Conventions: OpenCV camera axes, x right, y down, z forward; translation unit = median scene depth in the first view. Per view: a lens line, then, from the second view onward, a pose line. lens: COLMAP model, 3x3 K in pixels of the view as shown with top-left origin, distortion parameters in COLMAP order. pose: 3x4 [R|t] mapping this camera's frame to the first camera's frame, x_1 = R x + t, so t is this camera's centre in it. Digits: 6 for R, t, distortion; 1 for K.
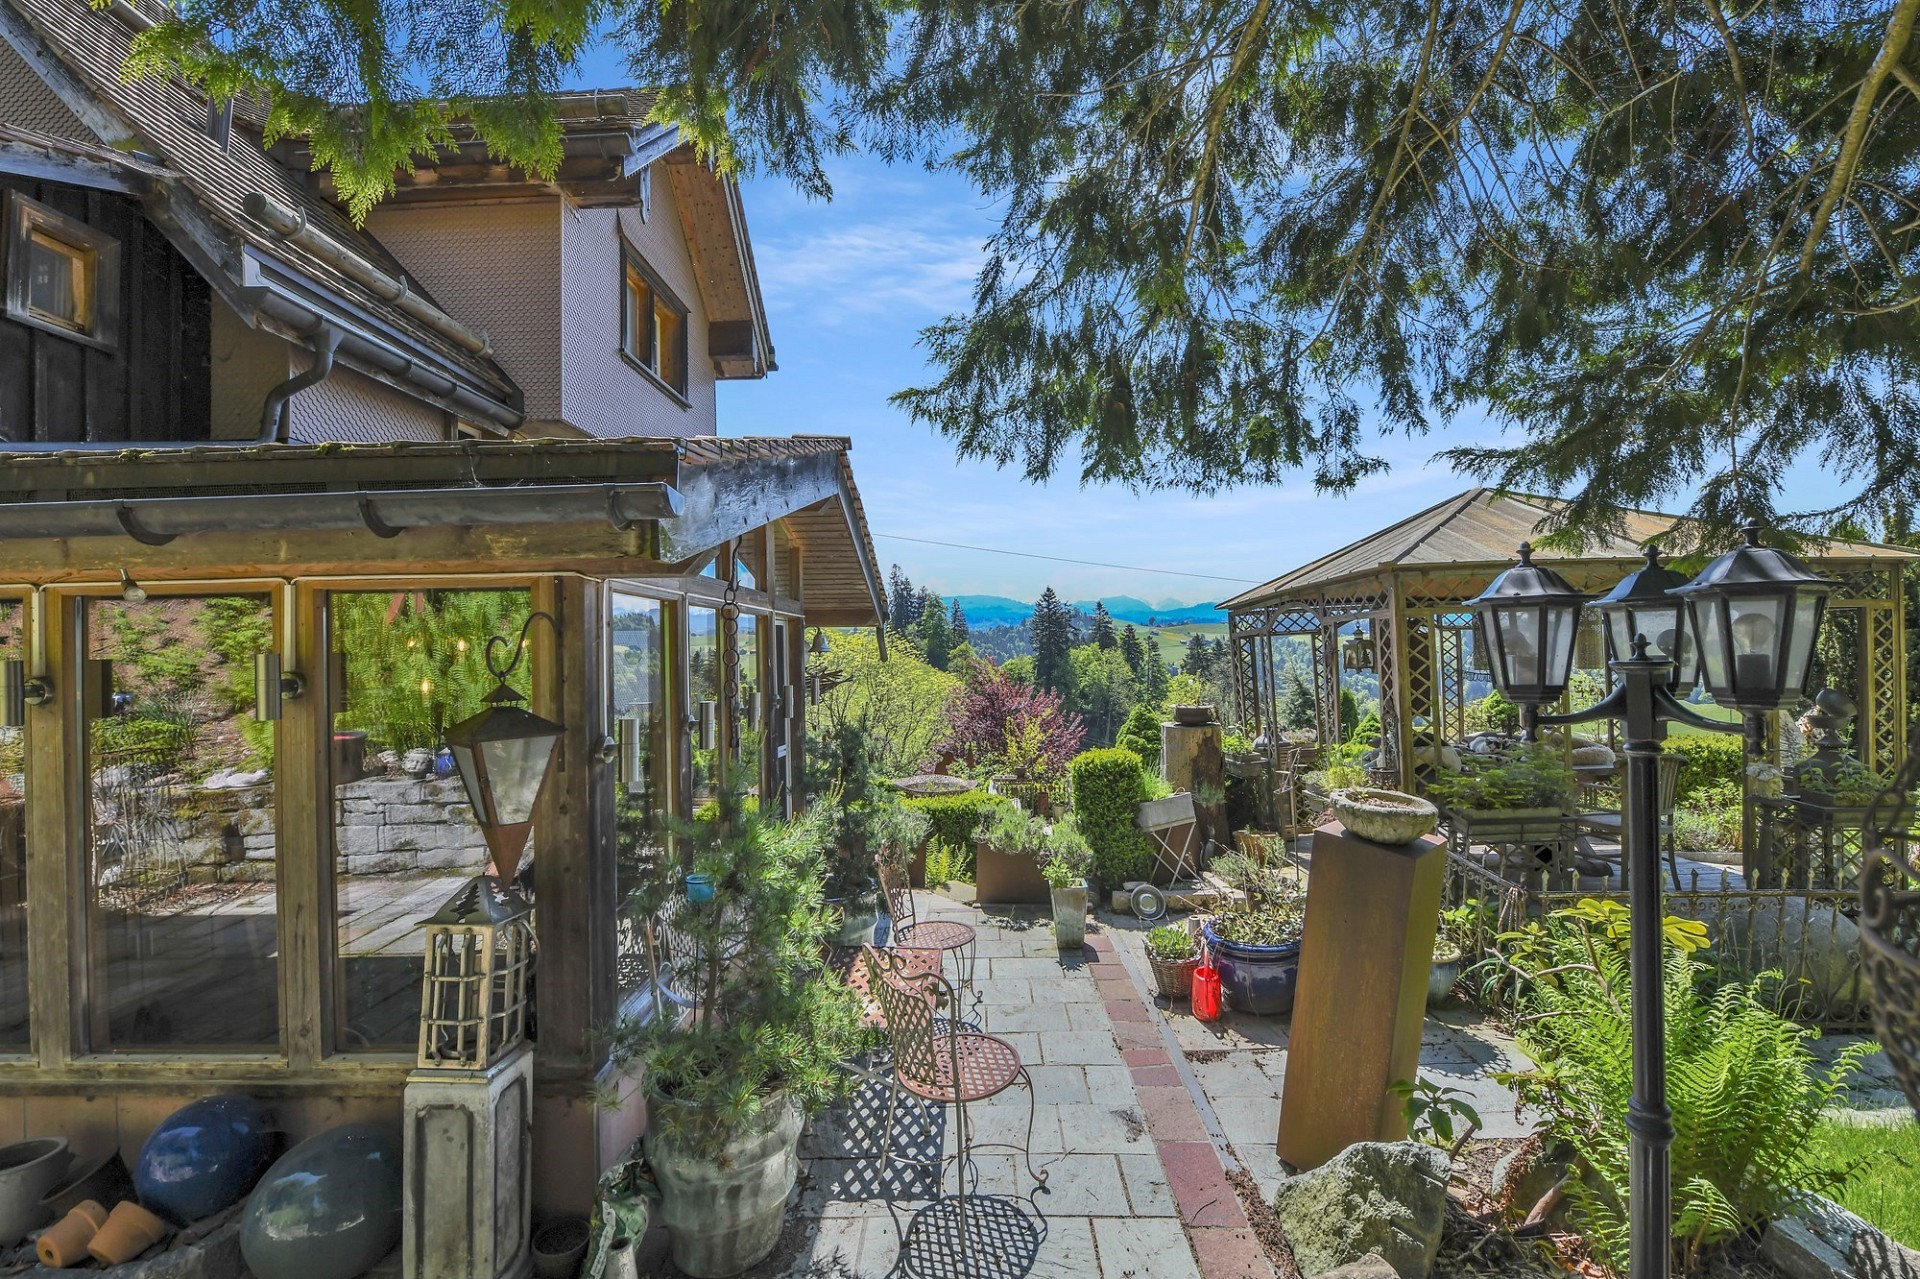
lens RADIAL K [[980.2, 0, 960.0], [0, 980.2, 639.5], [0, 0, 1]] dist [0.036635, 0.000064]
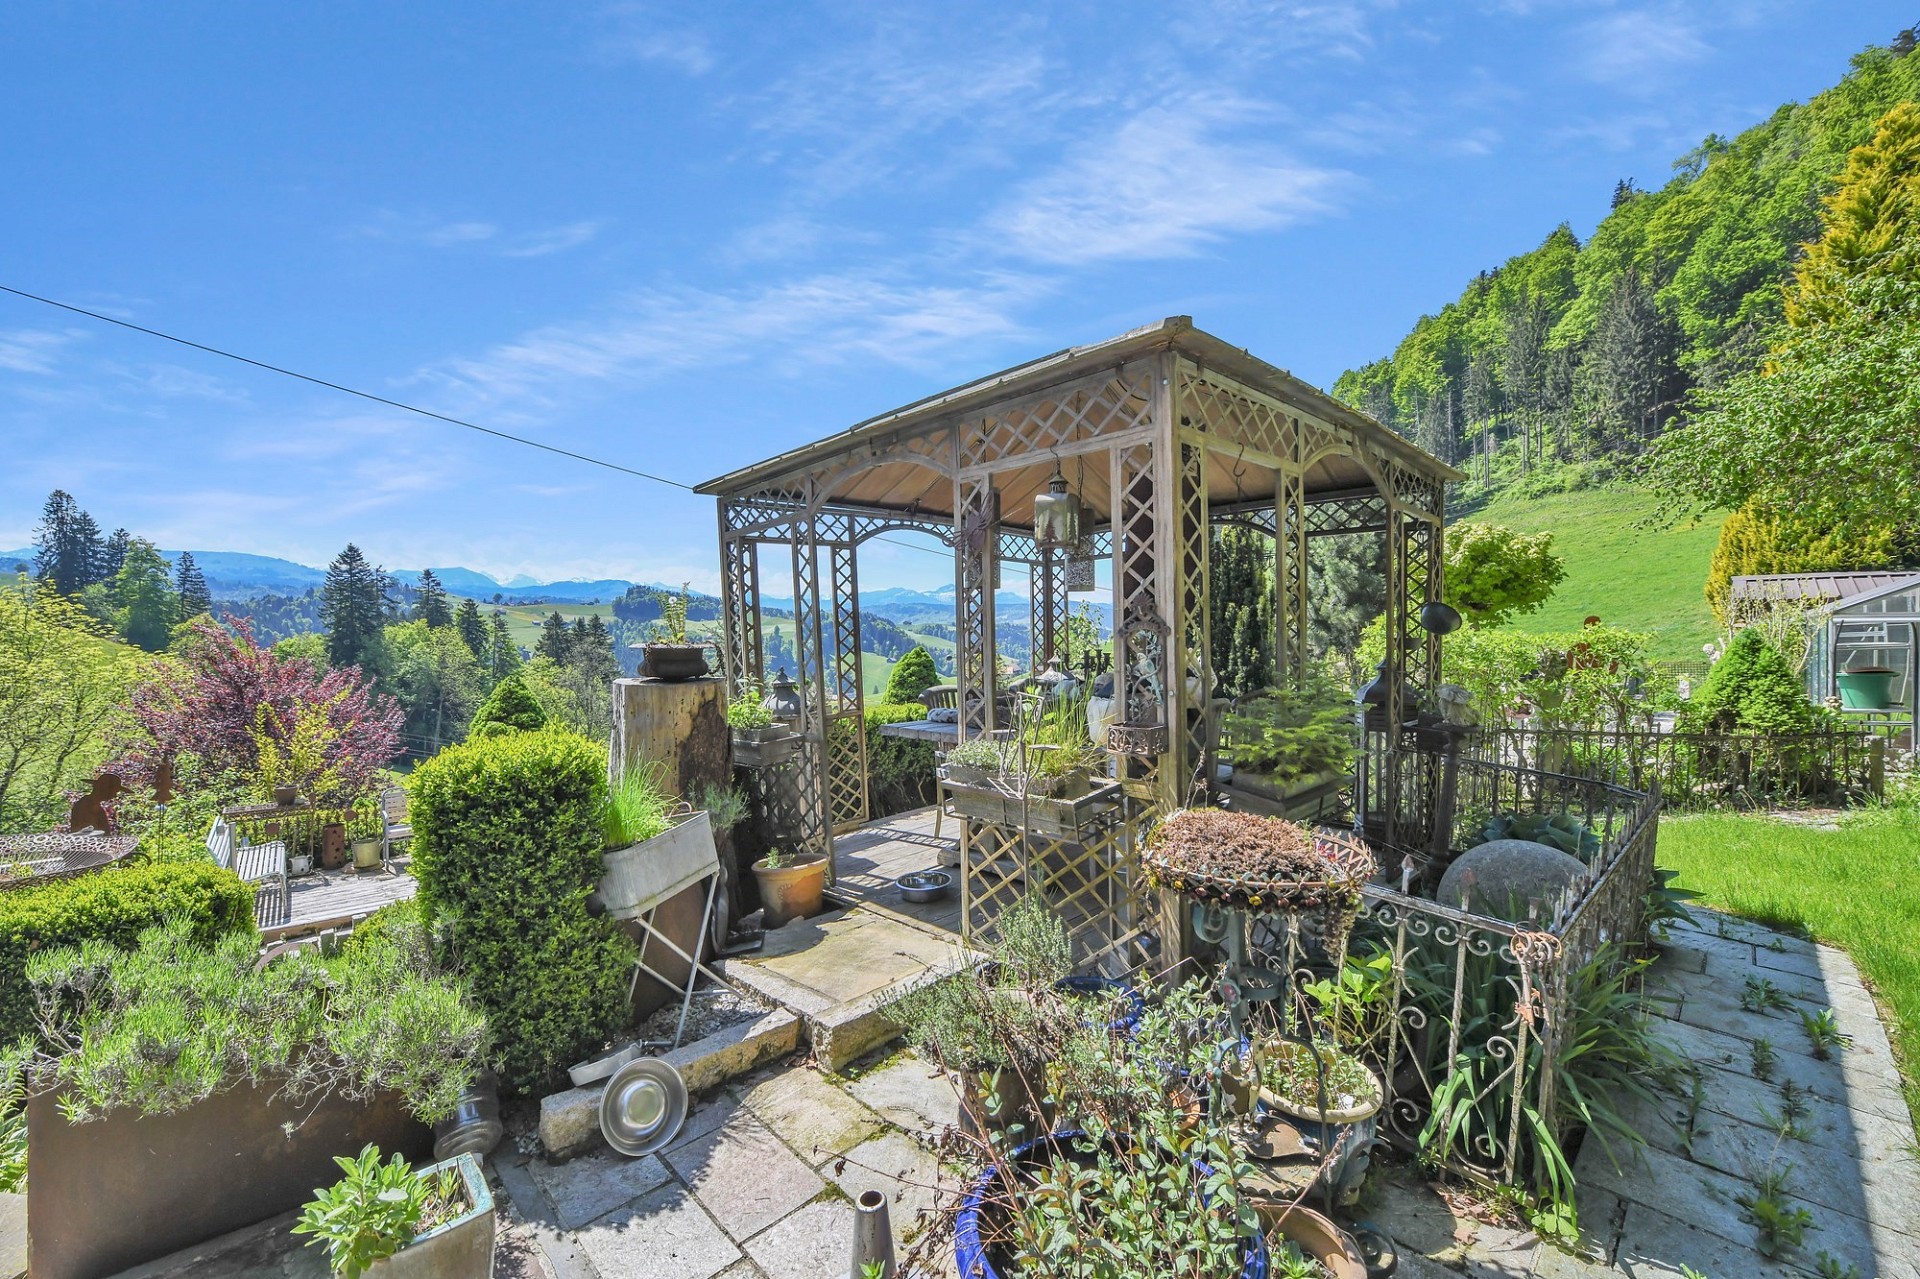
lens RADIAL K [[750.6, 0, 960.0], [0, 750.6, 639.5], [0, 0, 1]] dist [-0.021632, -0.000275]
pose [[0.712637, 0.012279, 0.701426, 0.025568], [-0.002247, 0.999882, -0.015222, 0.030474], [-0.701530, 0.009272, 0.712580, 0.259476]]
